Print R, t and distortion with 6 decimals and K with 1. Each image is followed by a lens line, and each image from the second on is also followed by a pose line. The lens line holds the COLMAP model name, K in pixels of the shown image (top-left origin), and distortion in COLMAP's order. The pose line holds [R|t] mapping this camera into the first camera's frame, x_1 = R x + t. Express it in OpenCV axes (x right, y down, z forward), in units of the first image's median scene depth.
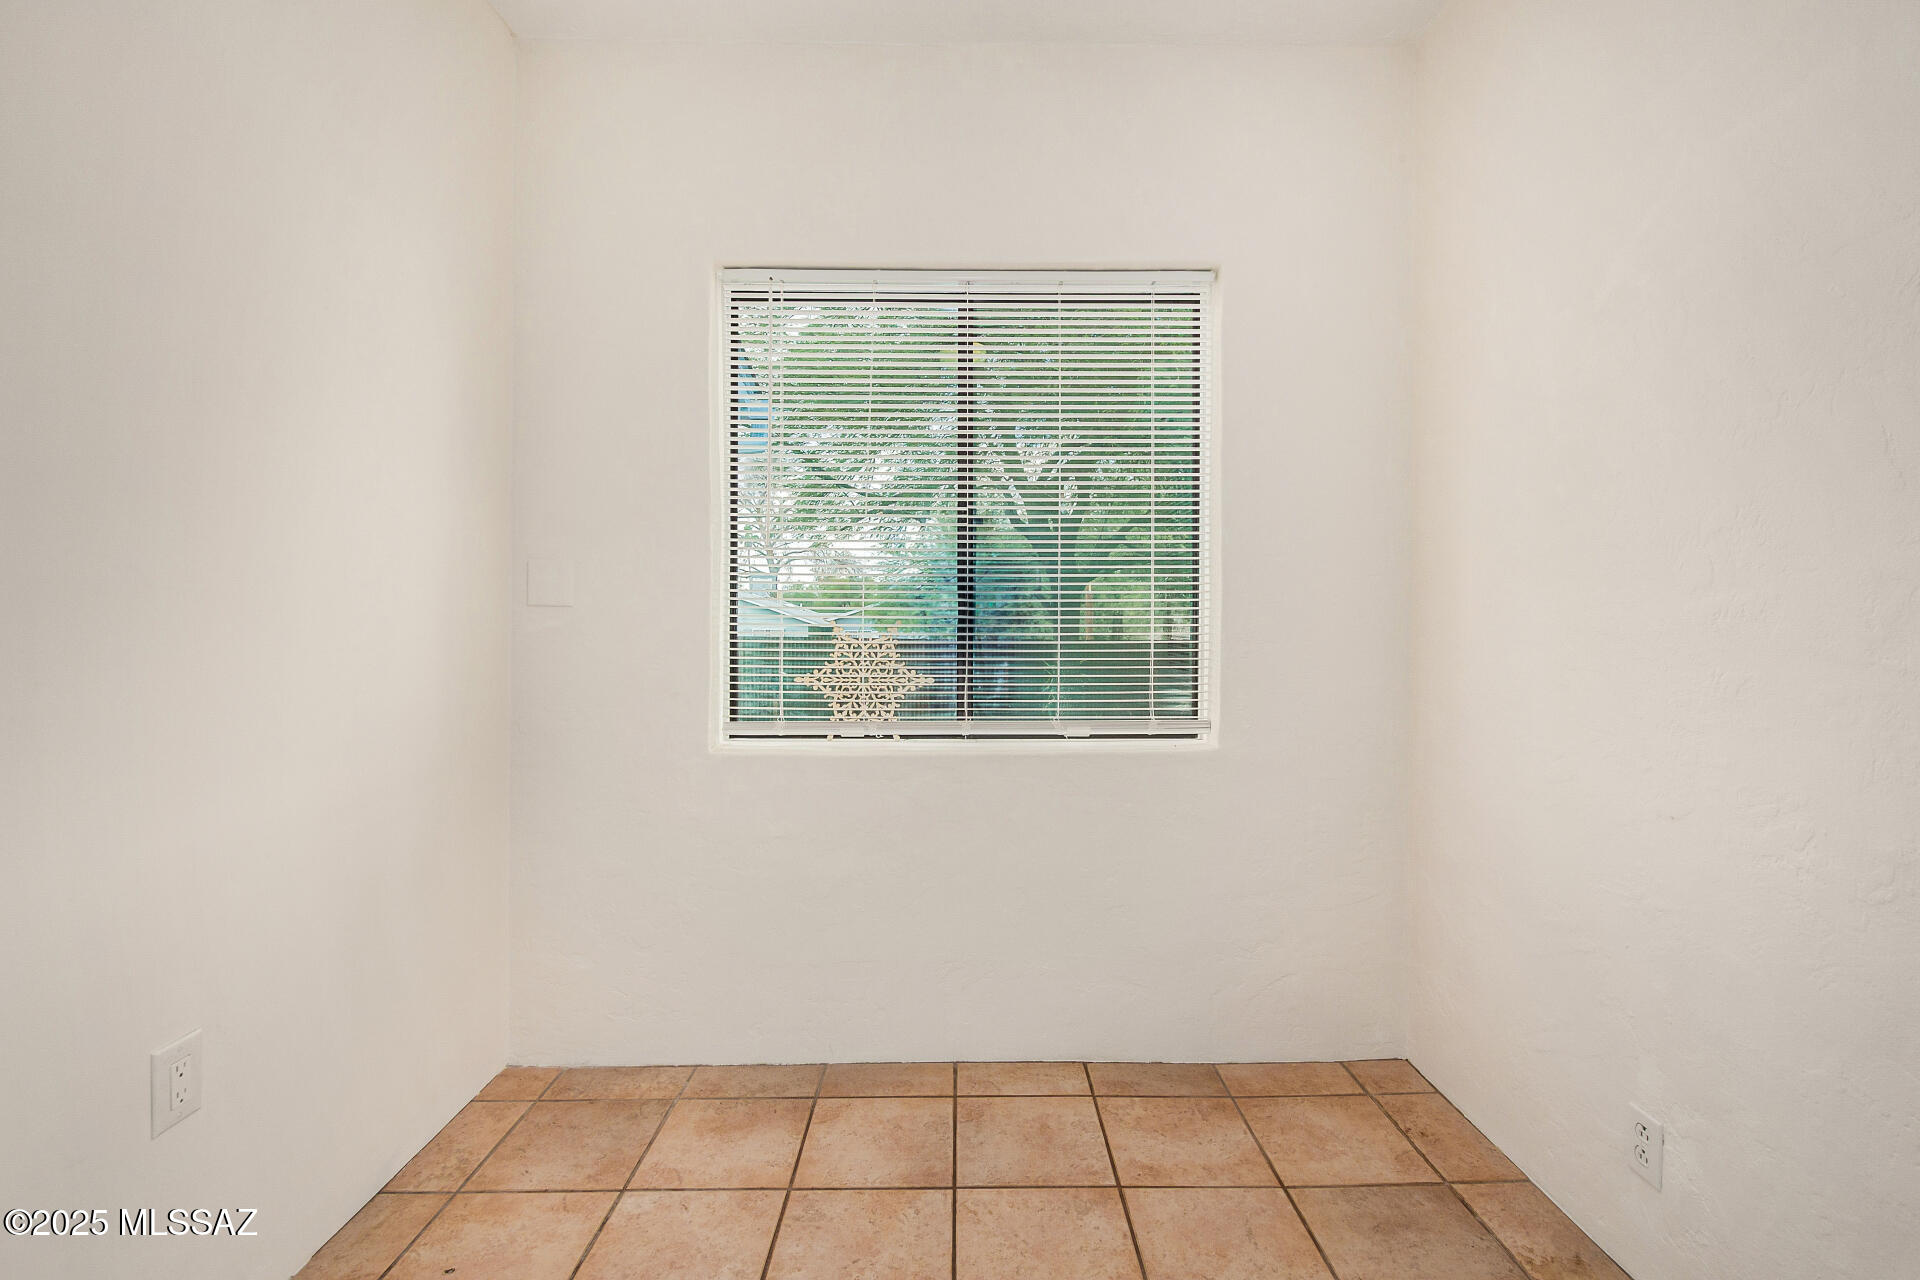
lens RADIAL K [[926.3, 0, 1075.2], [0, 926.3, 632.2], [0, 0, 1]] dist [-0.000430, -0.000477]
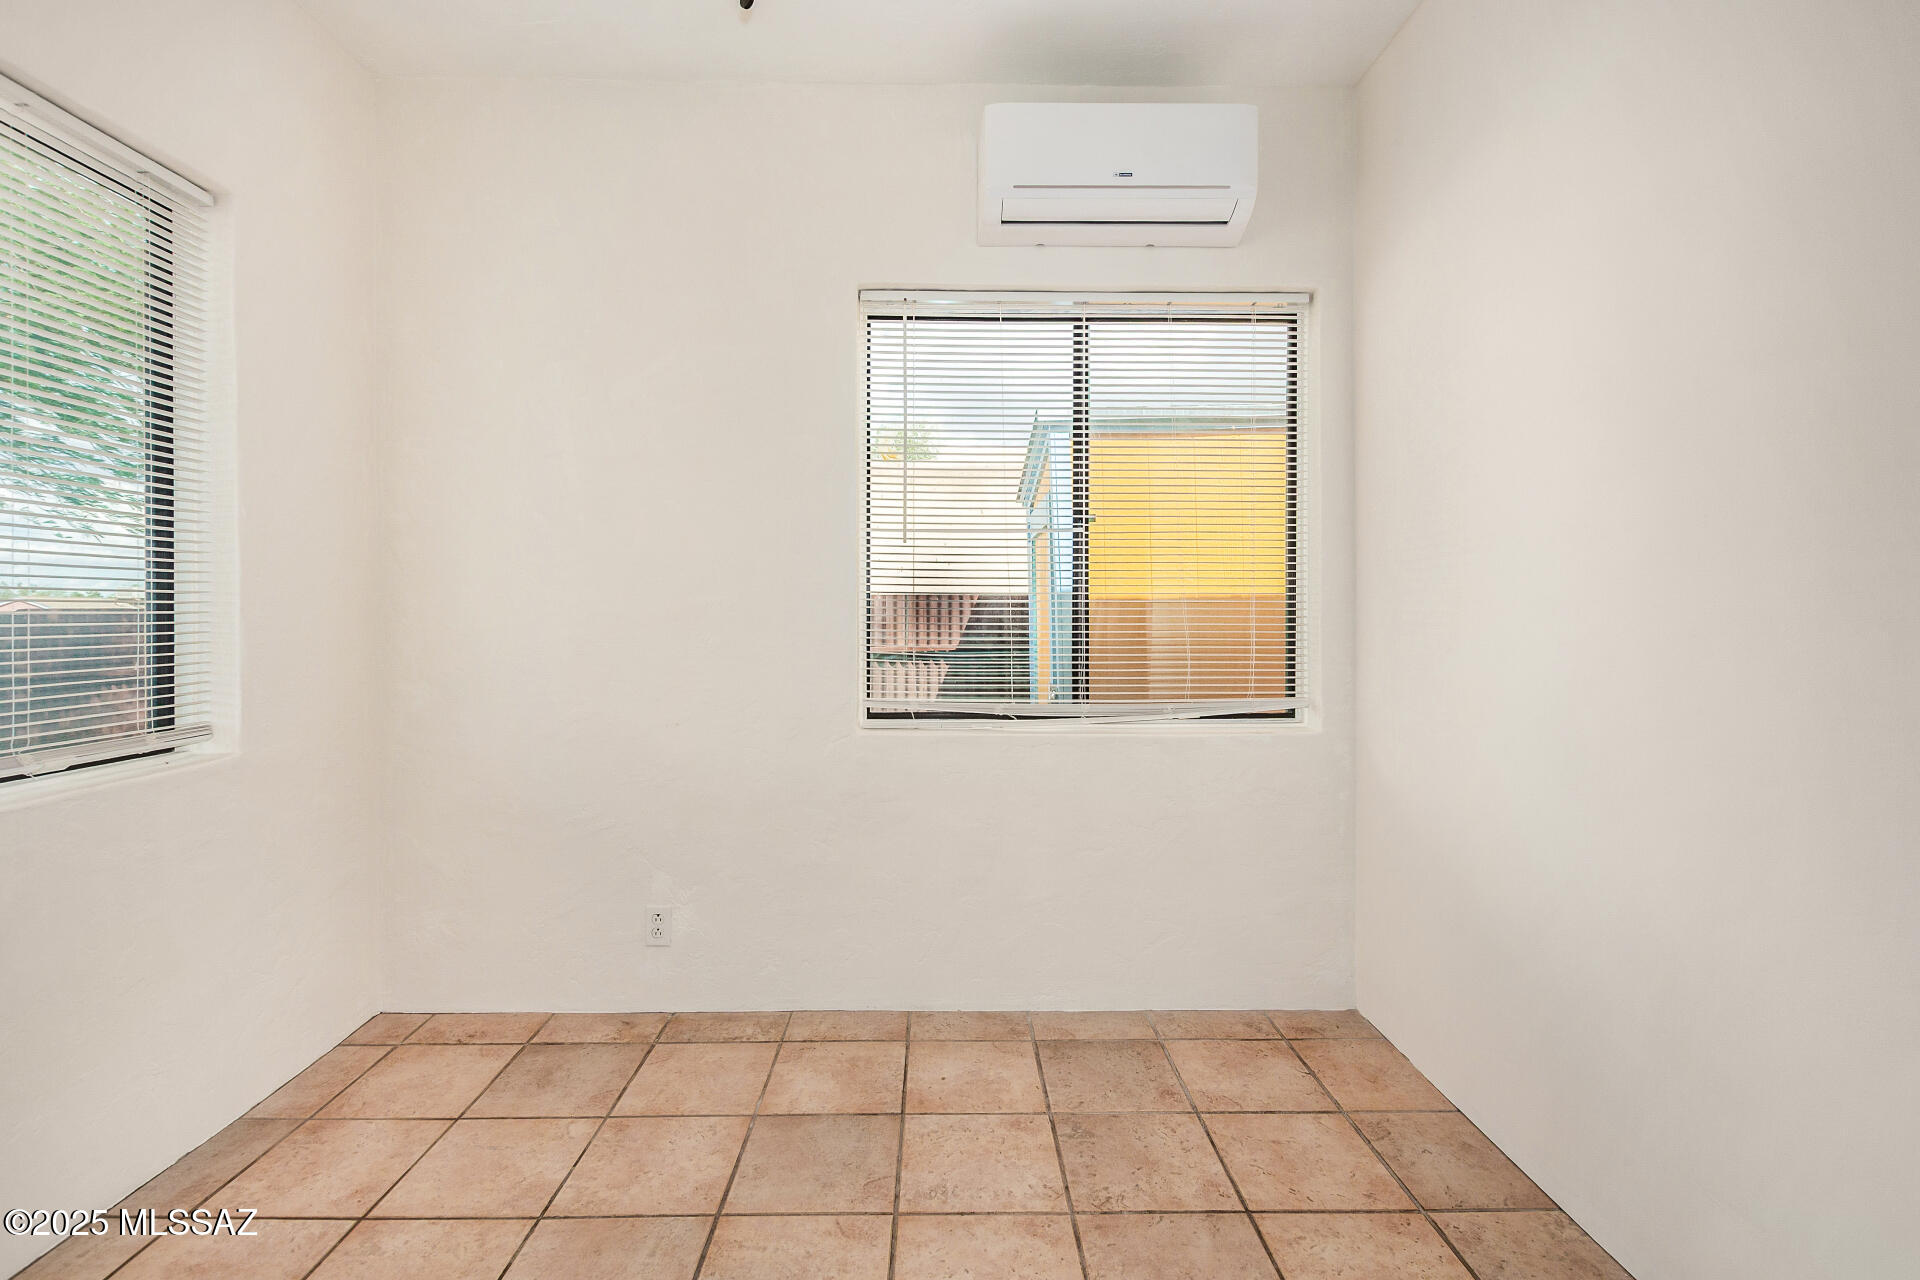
lens RADIAL K [[882.7, 0, 957.6], [0, 882.7, 623.8], [0, 0, 1]] dist [0.006242, -0.005495]
pose [[-0.009818, -0.012764, 0.999870, -0.753562], [0.009471, 0.999872, 0.012857, -0.000512], [-0.999907, 0.009596, -0.009696, 0.369520]]
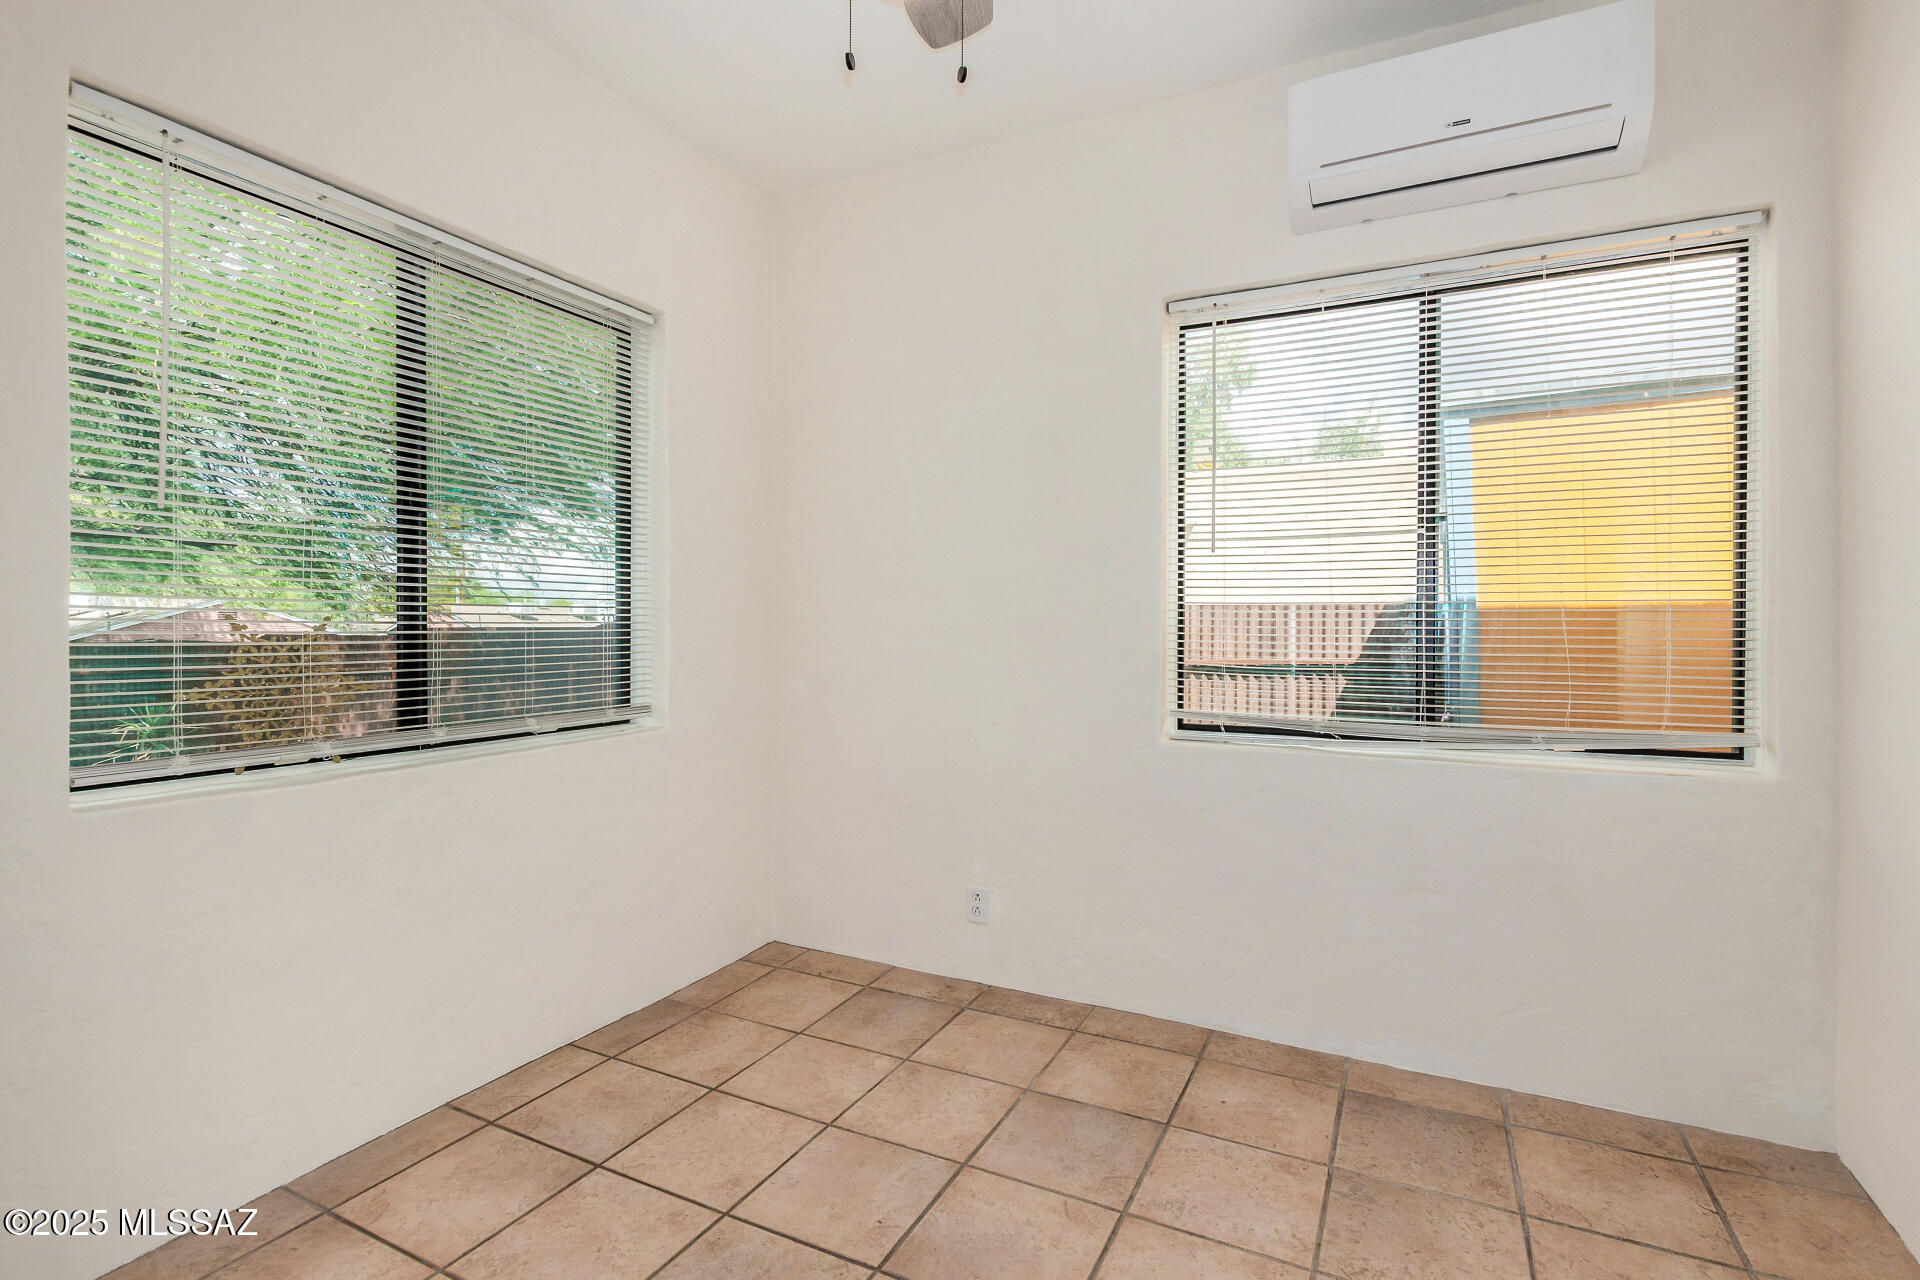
lens RADIAL K [[883.8, 0, 993.5], [0, 883.8, 632.5], [0, 0, 1]] dist [0.000960, -0.001193]
pose [[0.439933, -0.008966, 0.897986, -0.739281], [0.007672, 0.999951, 0.006225, 0.001730], [-0.897998, 0.004151, 0.439980, 0.151241]]
